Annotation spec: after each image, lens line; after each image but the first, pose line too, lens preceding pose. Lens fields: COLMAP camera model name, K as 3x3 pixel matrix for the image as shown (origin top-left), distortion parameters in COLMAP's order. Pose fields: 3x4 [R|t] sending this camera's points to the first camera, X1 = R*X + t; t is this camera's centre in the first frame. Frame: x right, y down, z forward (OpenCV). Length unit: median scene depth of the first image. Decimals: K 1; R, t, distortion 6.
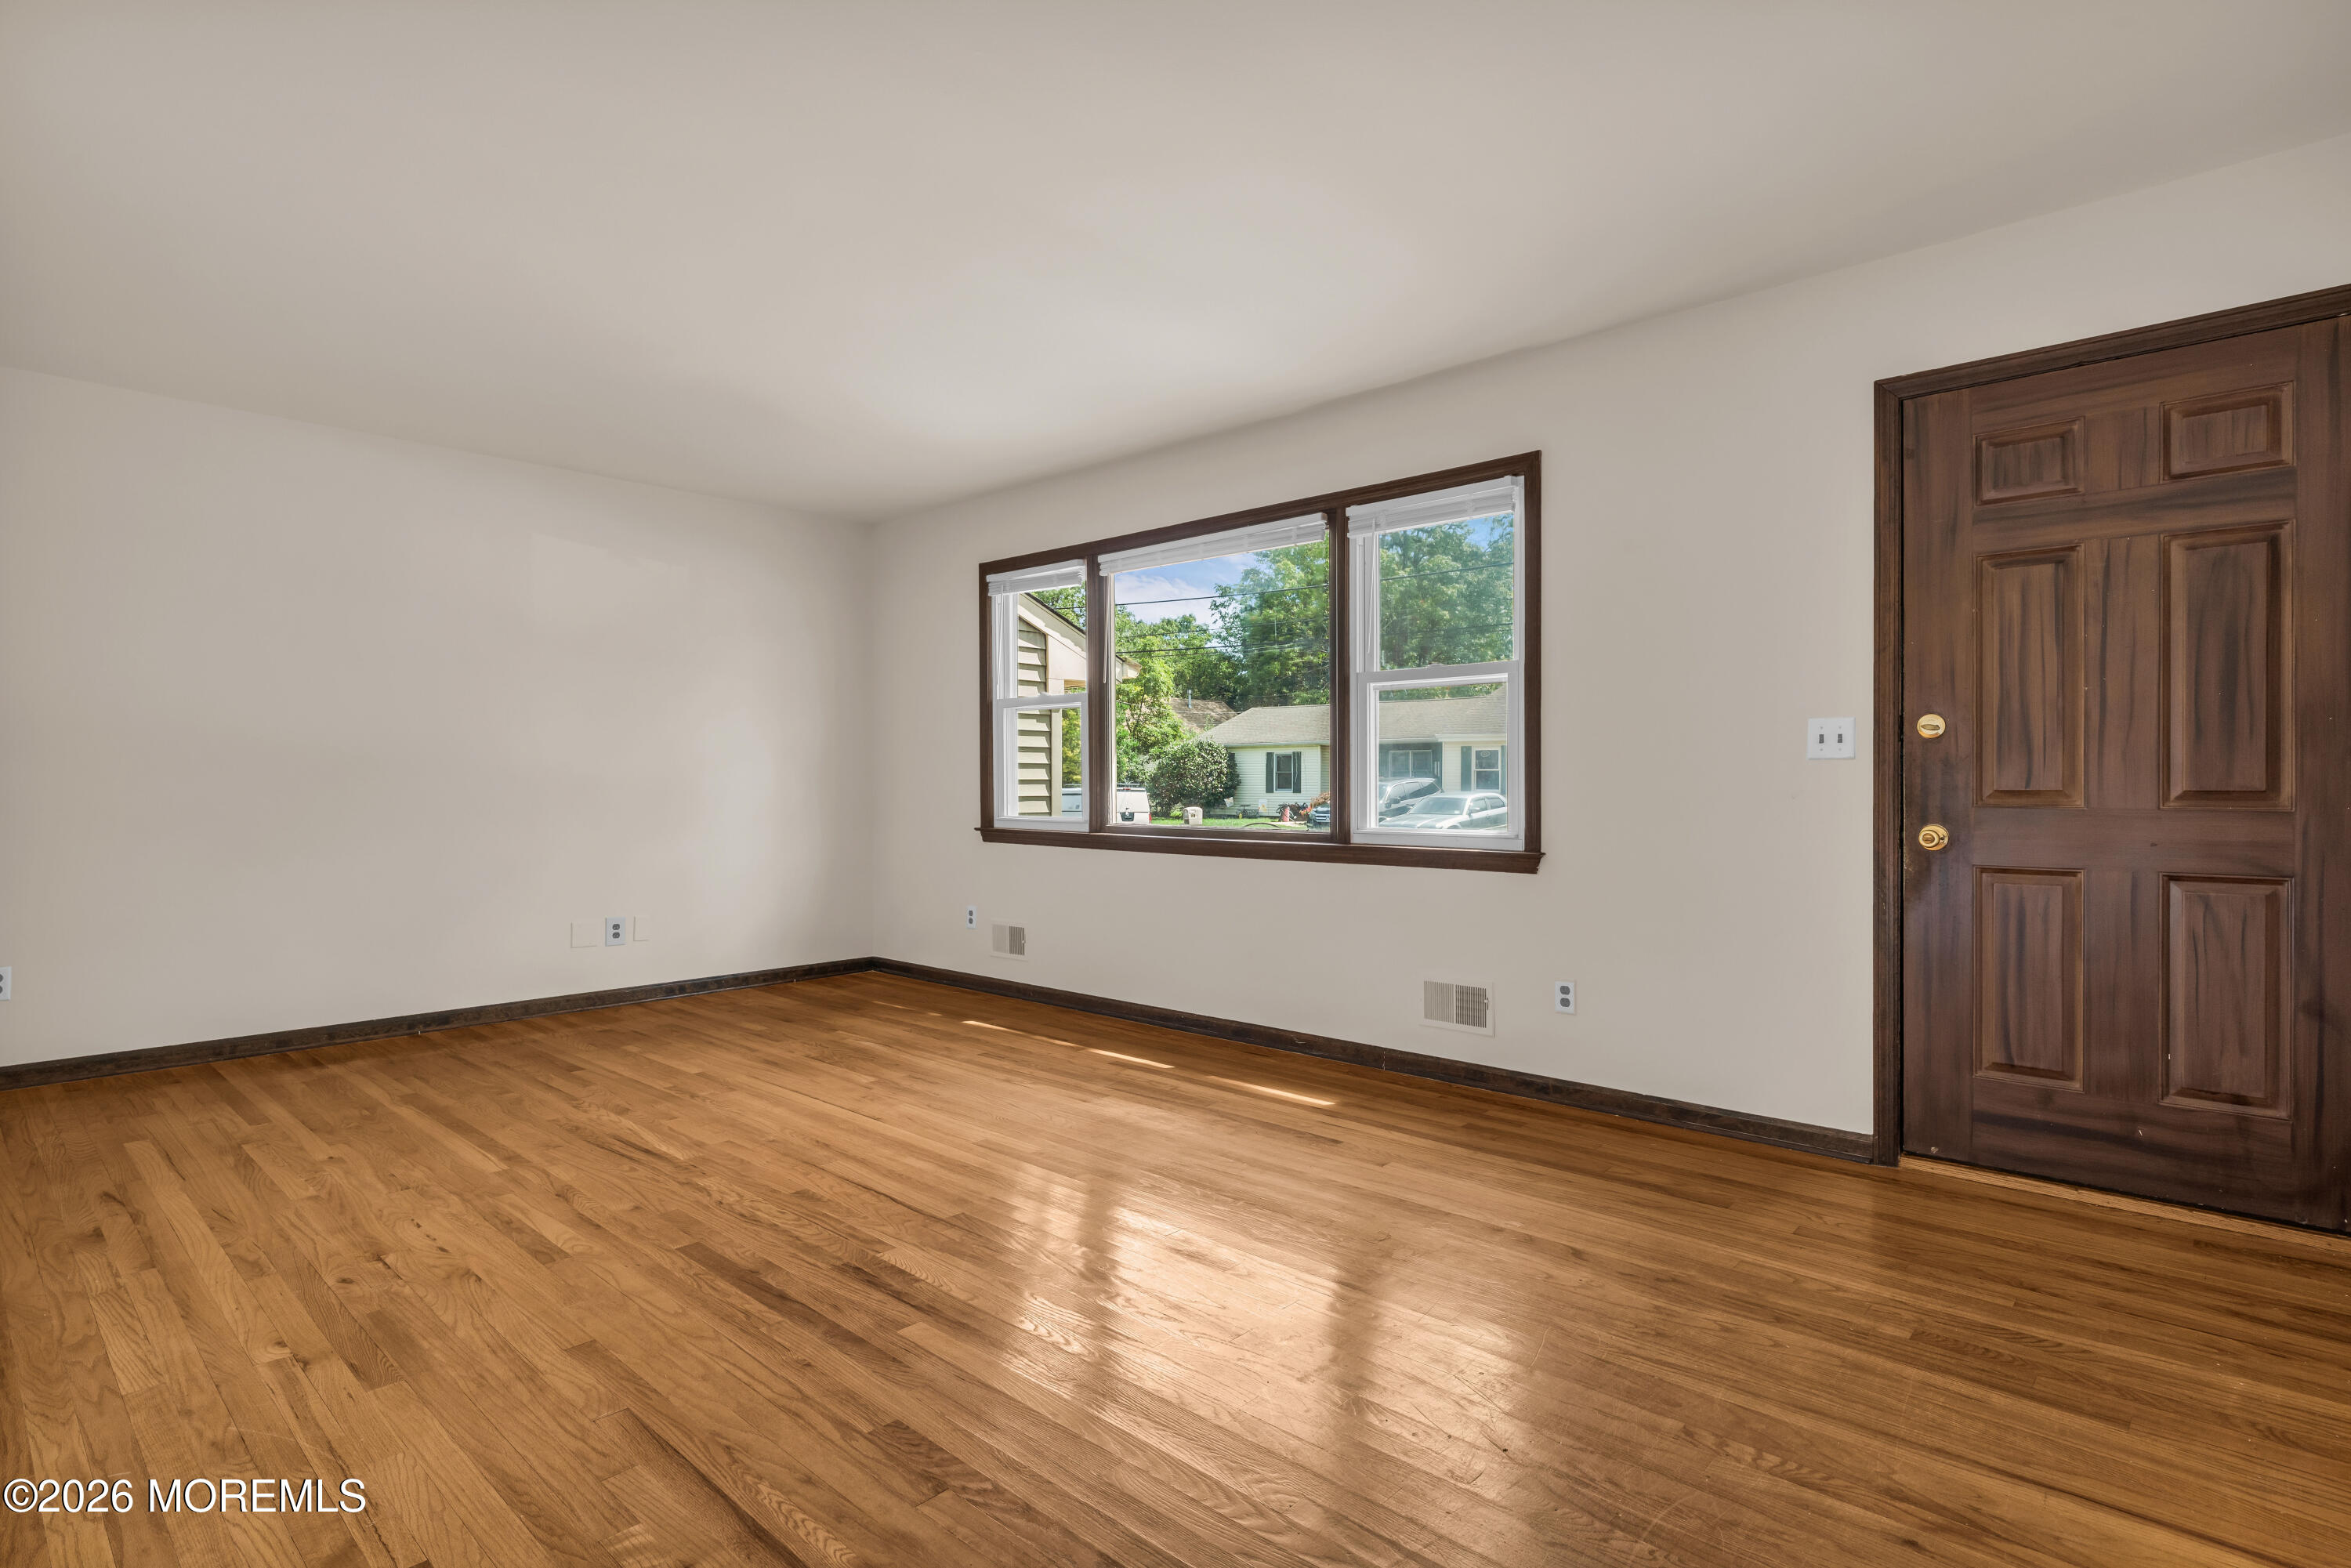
lens RADIAL K [[1174.8, 0, 1170.5], [0, 1174.8, 778.2], [0, 0, 1]] dist [-0.000772, -0.001013]
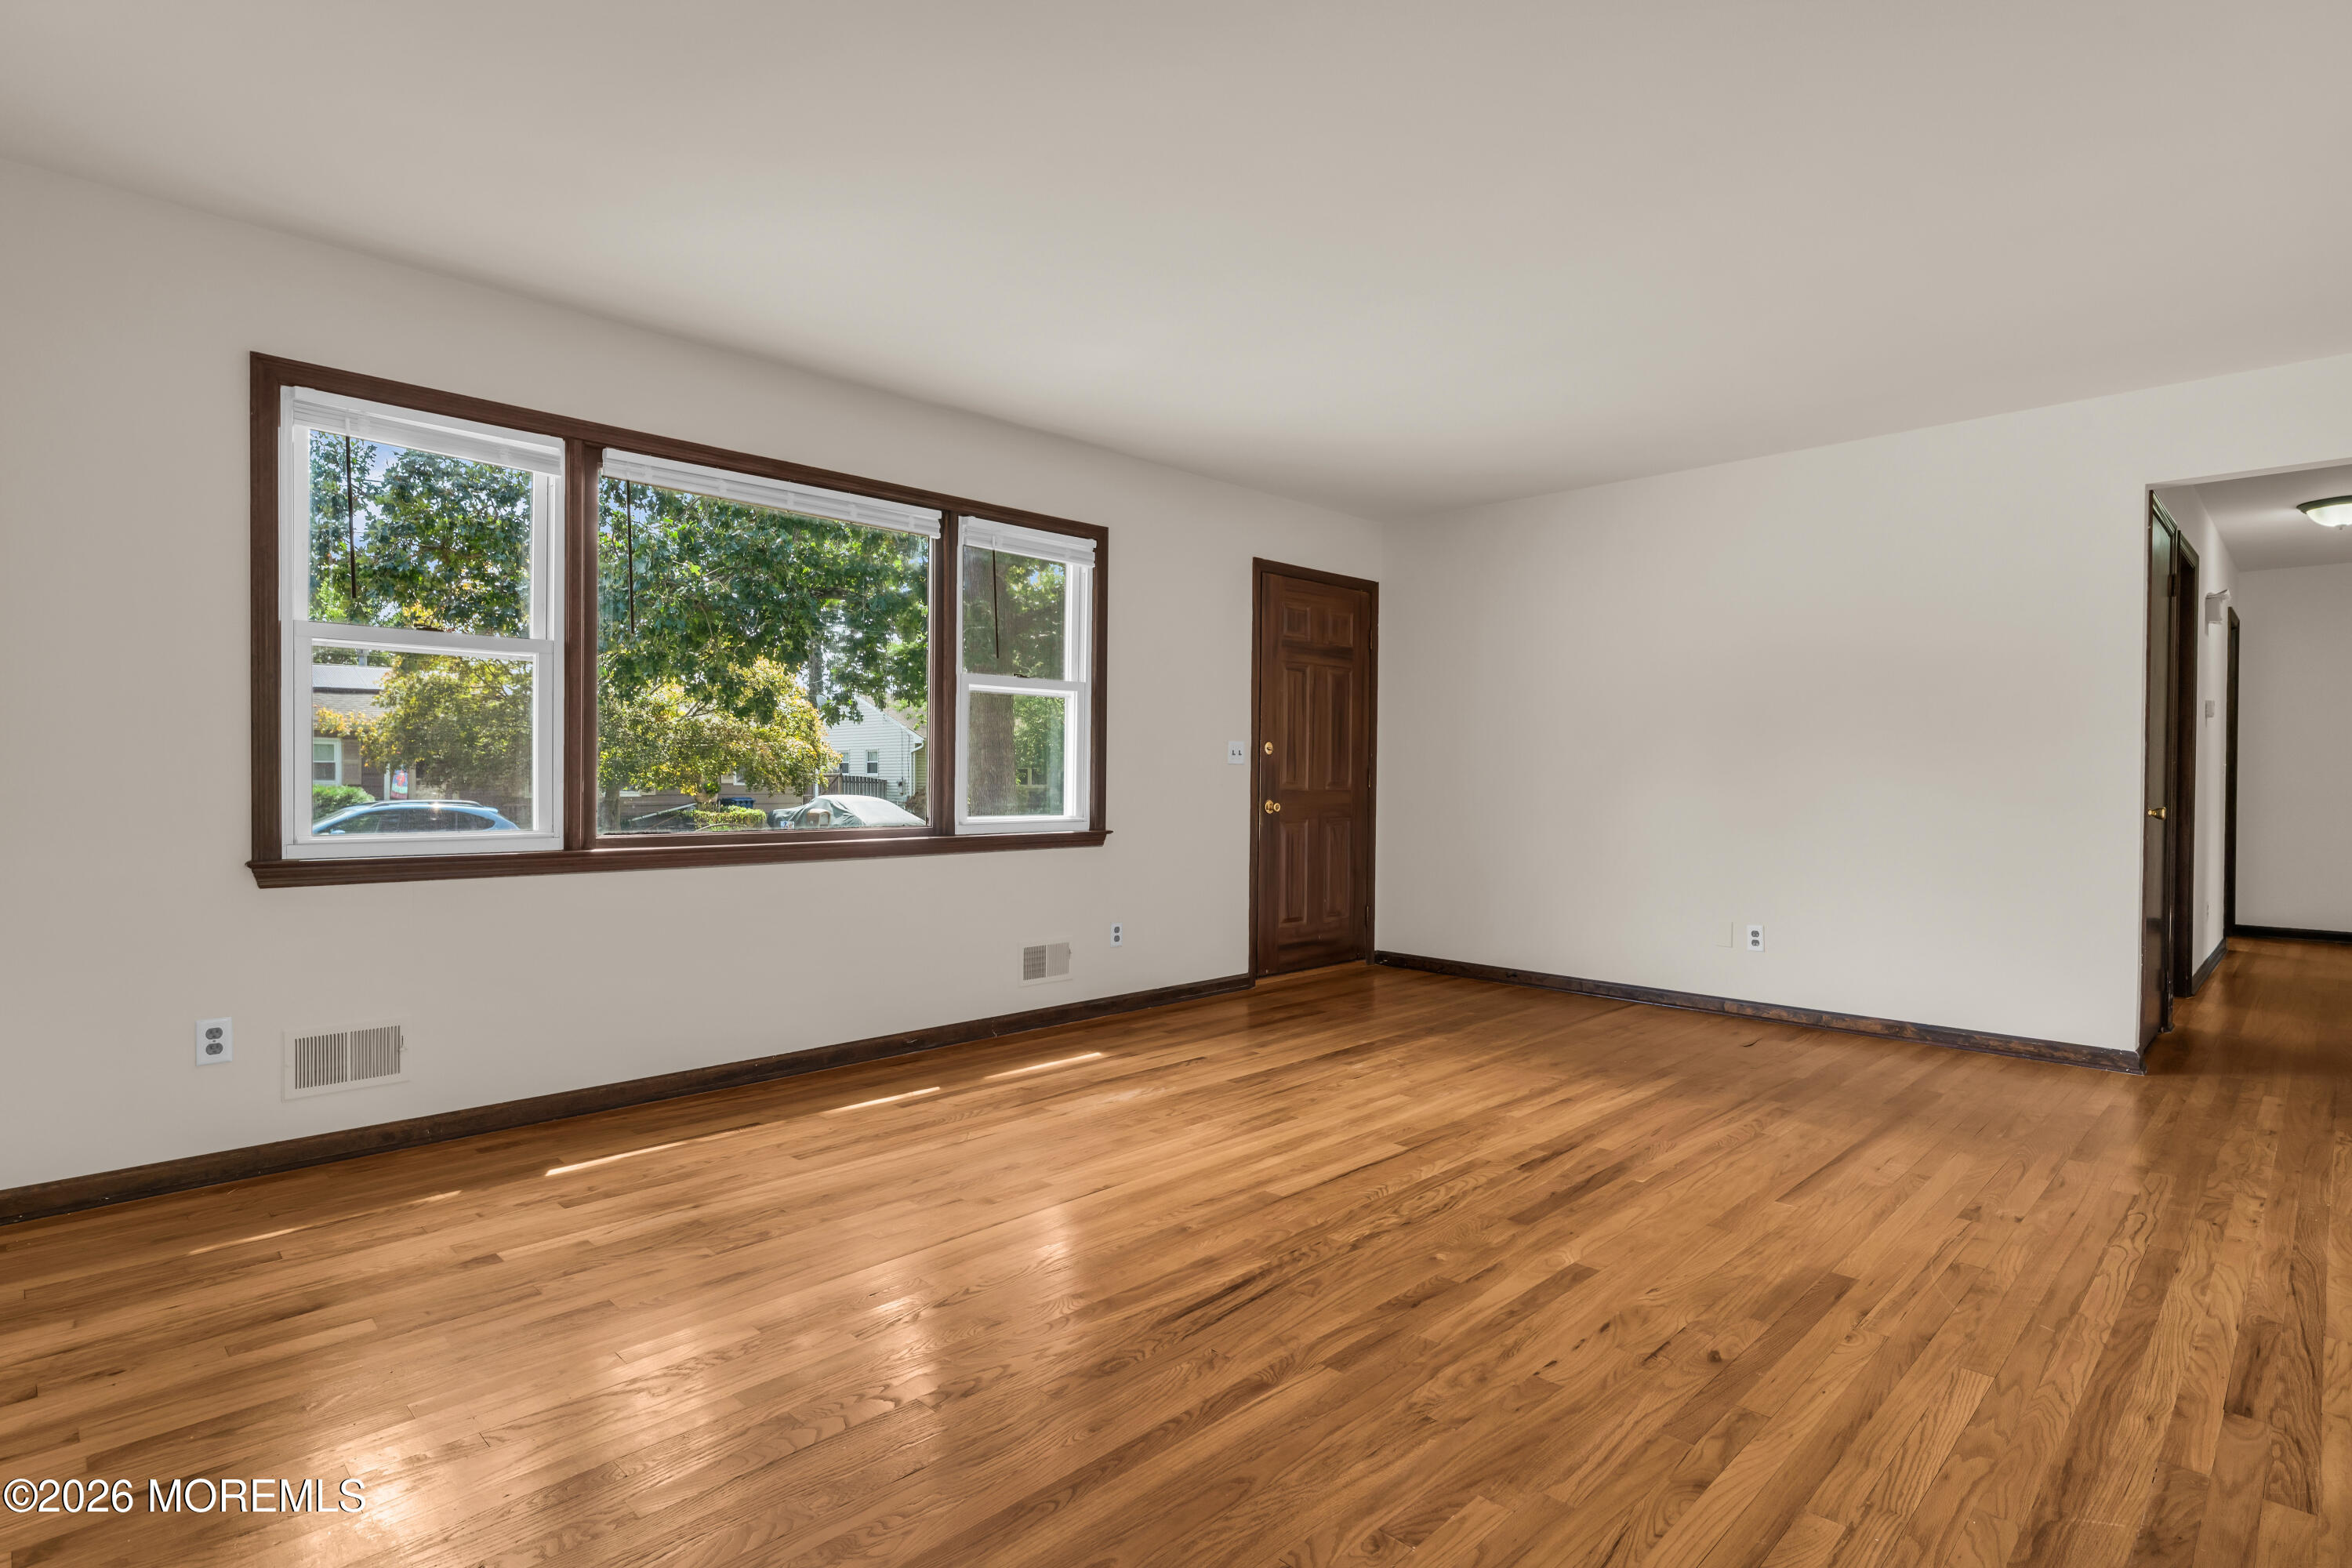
lens RADIAL K [[1175.4, 0, 1170.9], [0, 1175.4, 784.0], [0, 0, 1]] dist [-0.000772, -0.001013]
pose [[0.038255, -0.006341, 0.999248, -1.060662], [-0.008463, 0.999942, 0.006669, 0.001479], [-0.999232, -0.008712, 0.038199, 0.918565]]
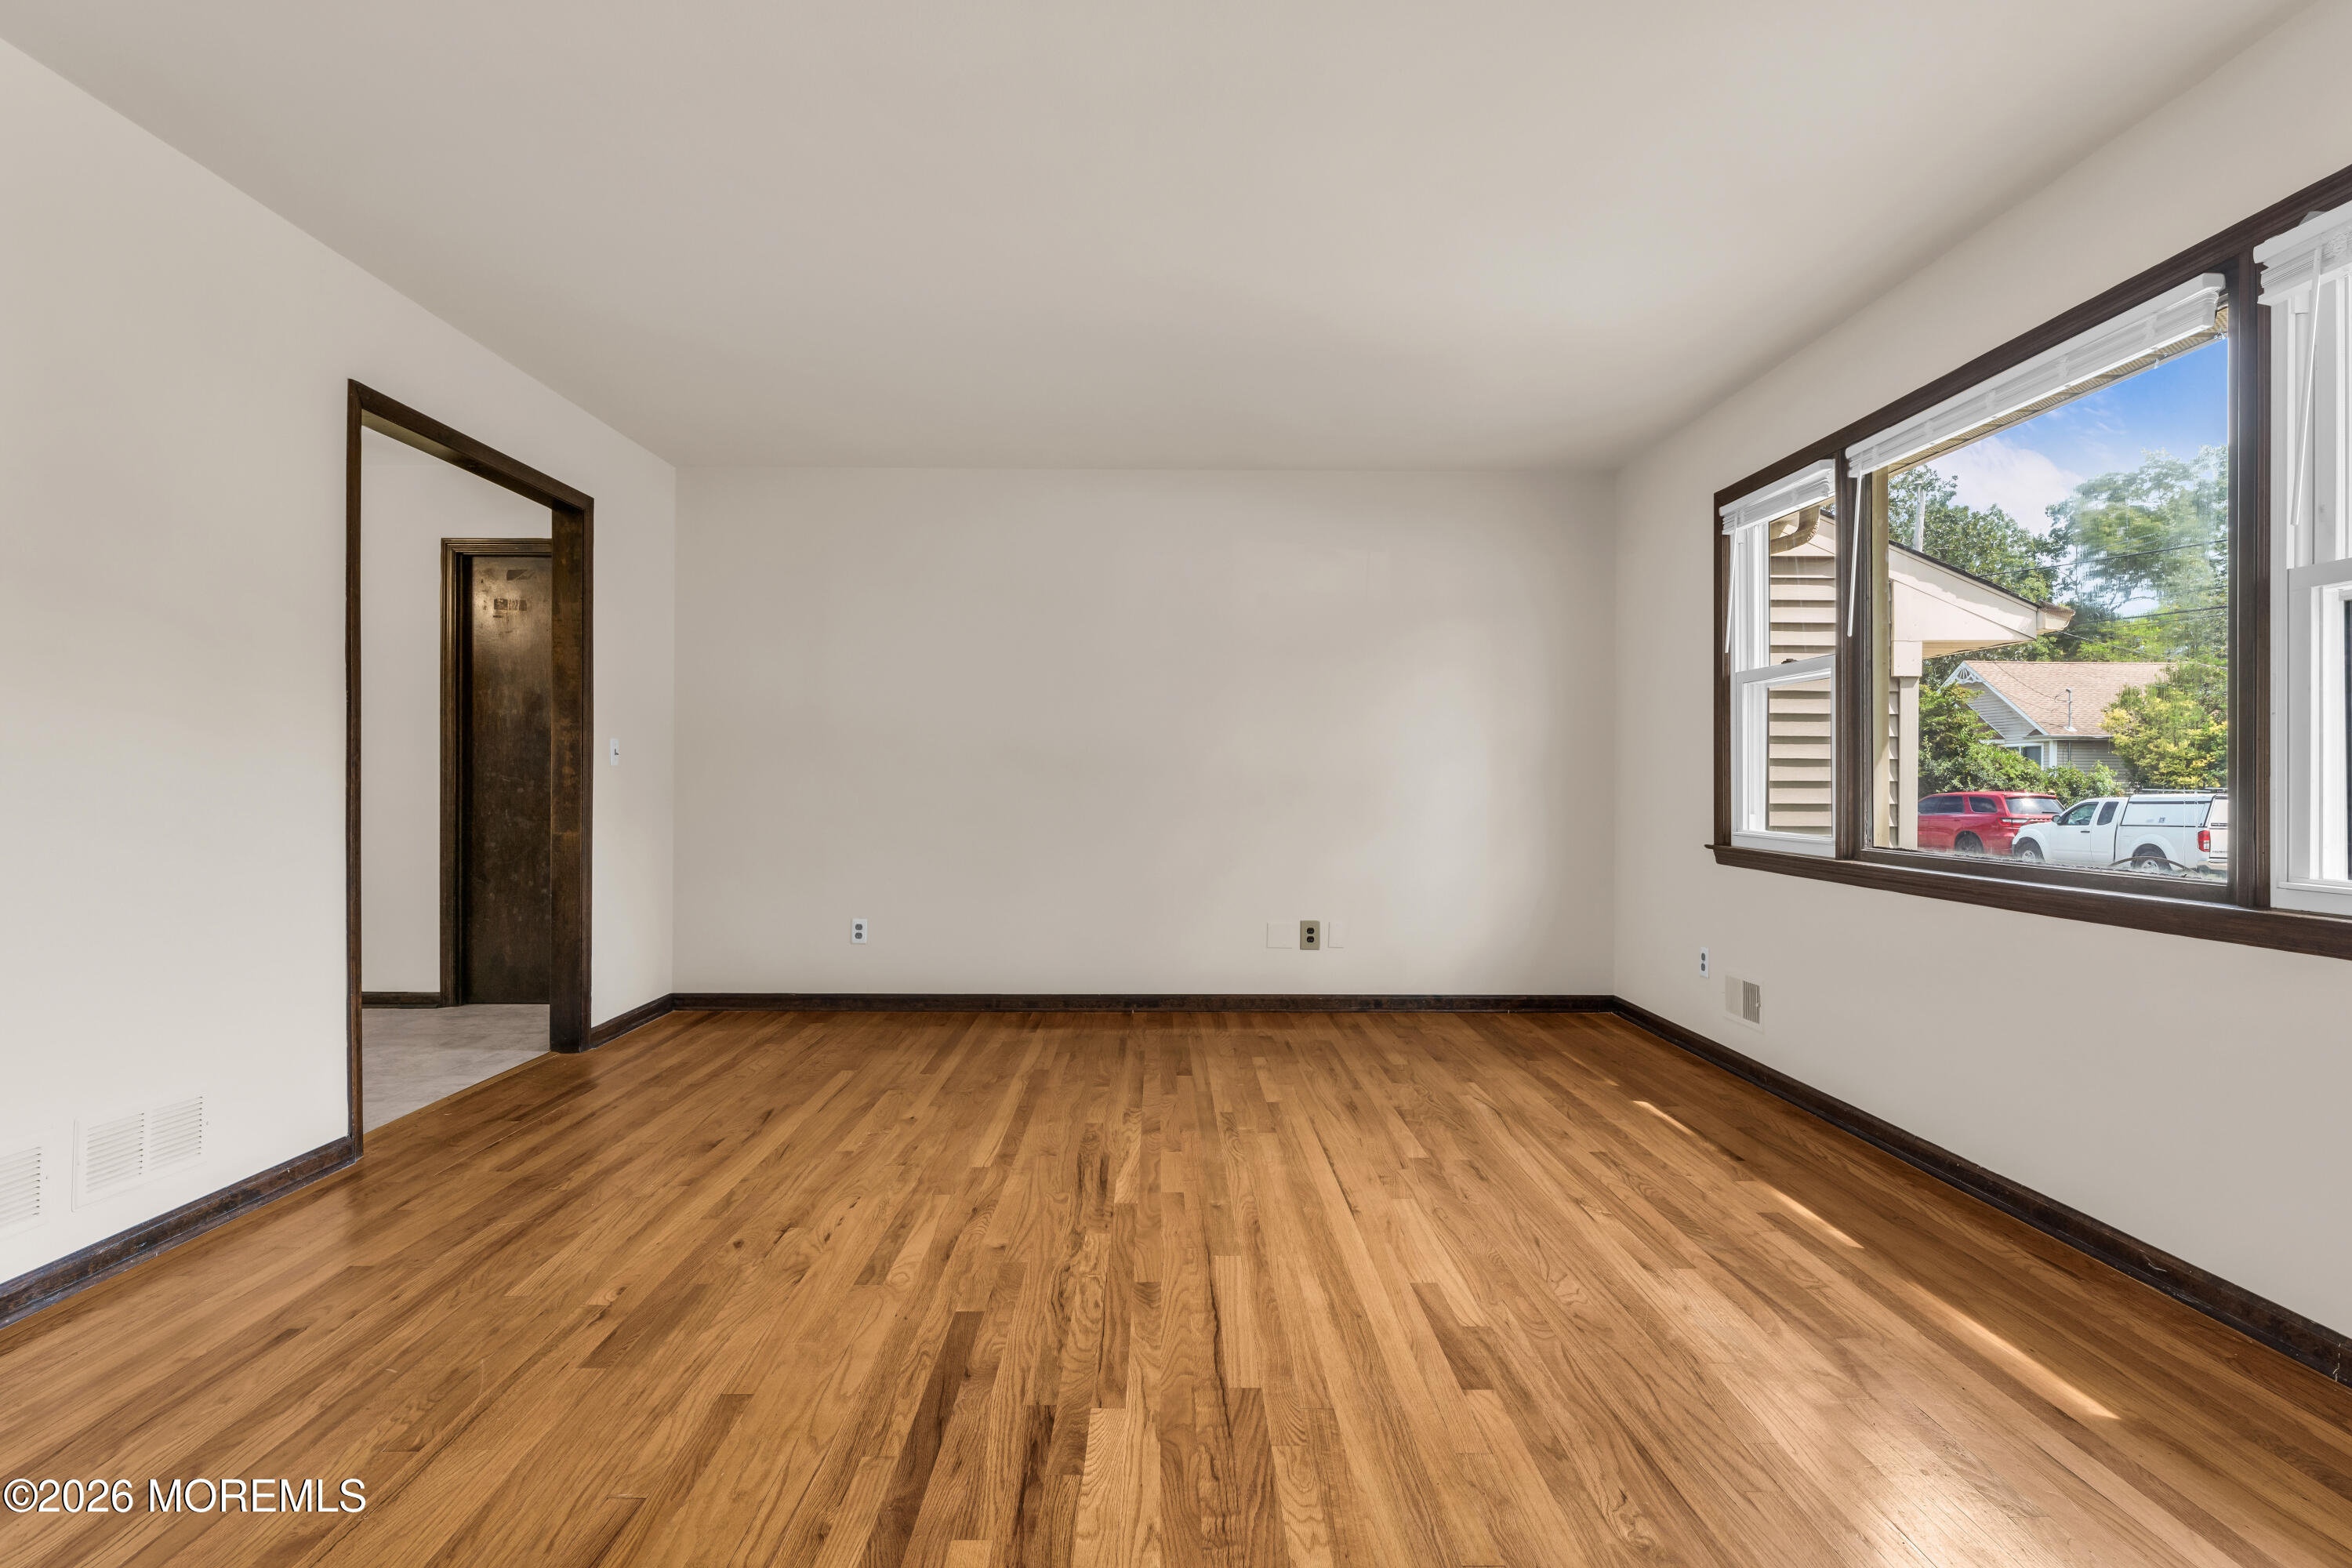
lens RADIAL K [[1175.4, 0, 1169.3], [0, 1175.4, 786.3], [0, 0, 1]] dist [-0.000772, -0.001013]
pose [[0.686106, 0.005926, -0.727477, 0.234182], [-0.001799, 0.999978, 0.006449, 0.000569], [0.727499, -0.003116, 0.686102, 0.367521]]
